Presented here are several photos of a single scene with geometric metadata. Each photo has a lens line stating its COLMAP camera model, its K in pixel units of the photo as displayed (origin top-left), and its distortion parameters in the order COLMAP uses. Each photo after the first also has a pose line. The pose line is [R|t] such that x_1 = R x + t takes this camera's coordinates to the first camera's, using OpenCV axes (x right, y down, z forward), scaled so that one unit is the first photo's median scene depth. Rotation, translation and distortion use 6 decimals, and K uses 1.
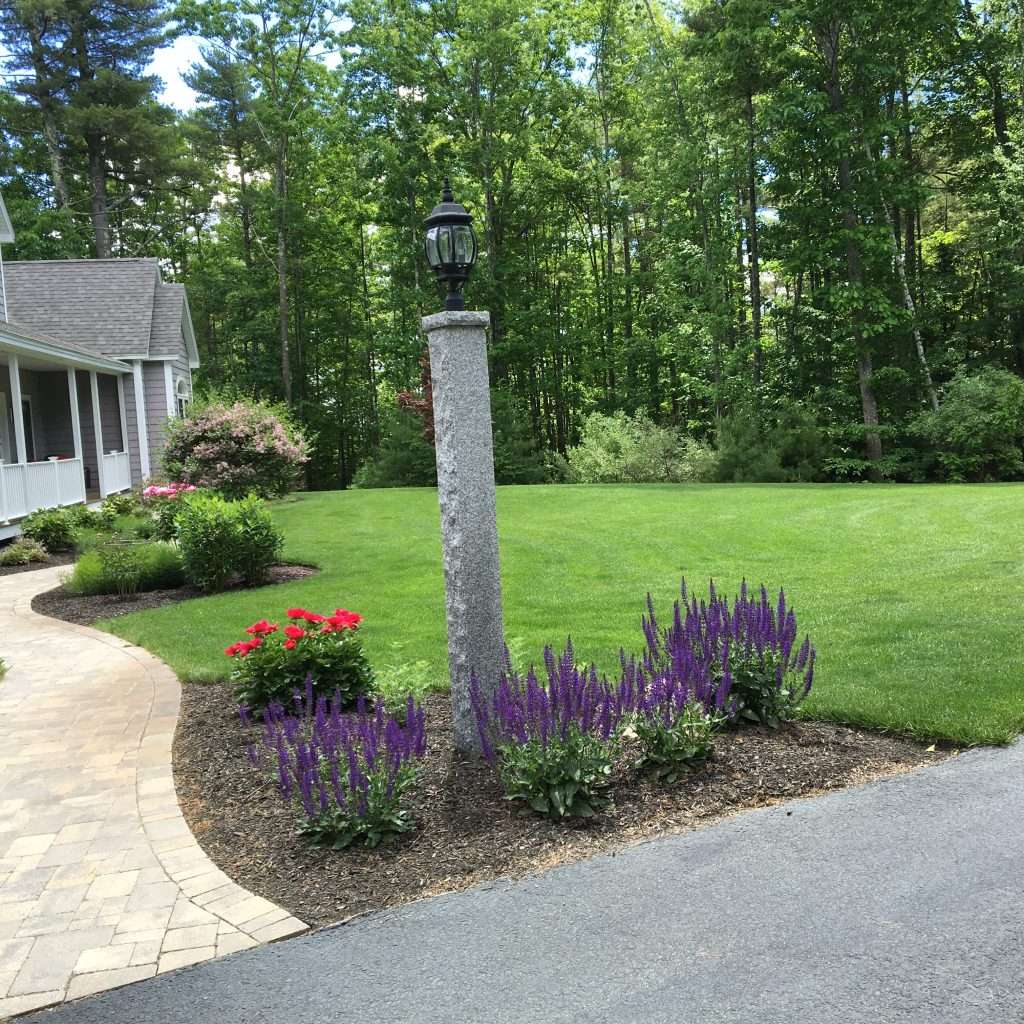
lens RADIAL K [[1028.2, 0, 541.7], [0, 1028.2, 512.4], [0, 0, 1]] dist [0.087182, -0.193363]
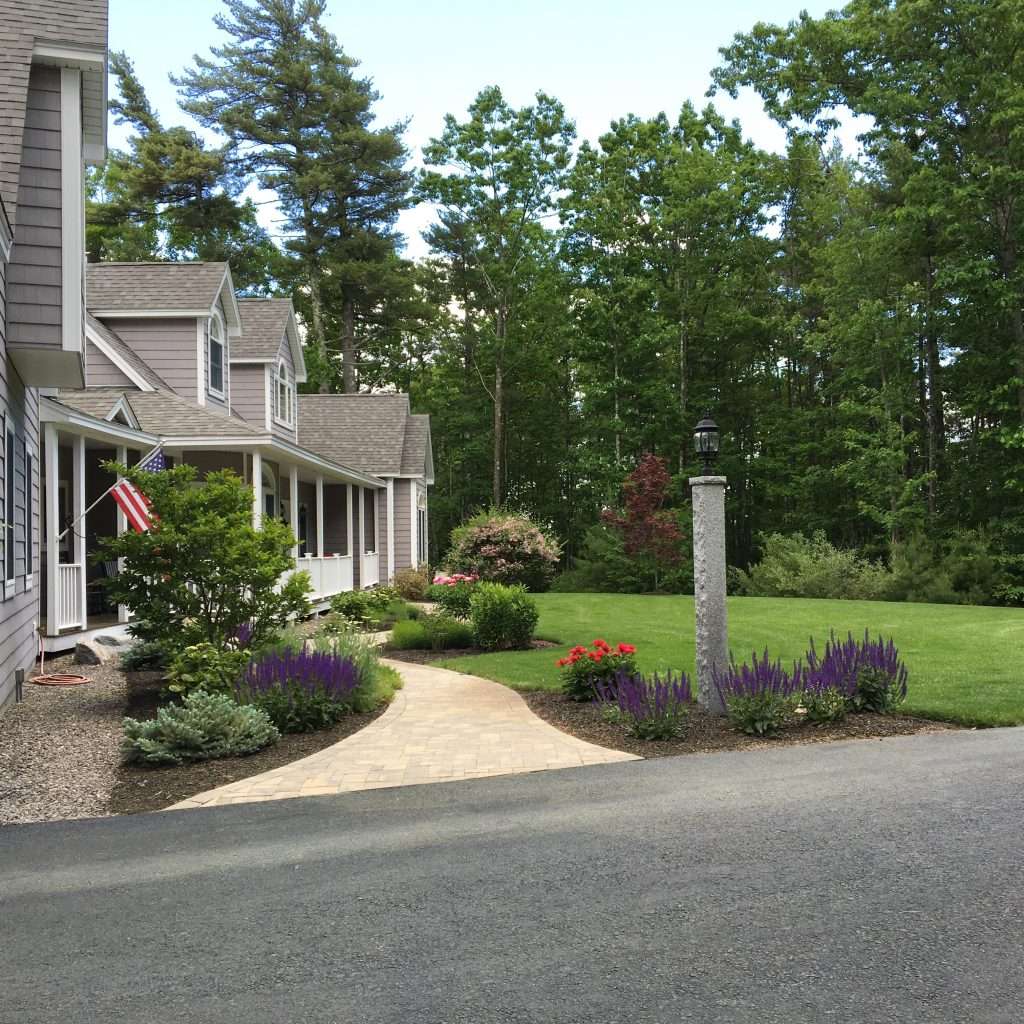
lens RADIAL K [[1028.2, 0, 541.7], [0, 1028.2, 512.4], [0, 0, 1]] dist [0.087182, -0.193363]
pose [[0.984922, 0.033144, -0.169794, -0.009871], [-0.052077, 0.992753, -0.108298, 0.014930], [0.164974, 0.115508, 0.979511, -0.145034]]
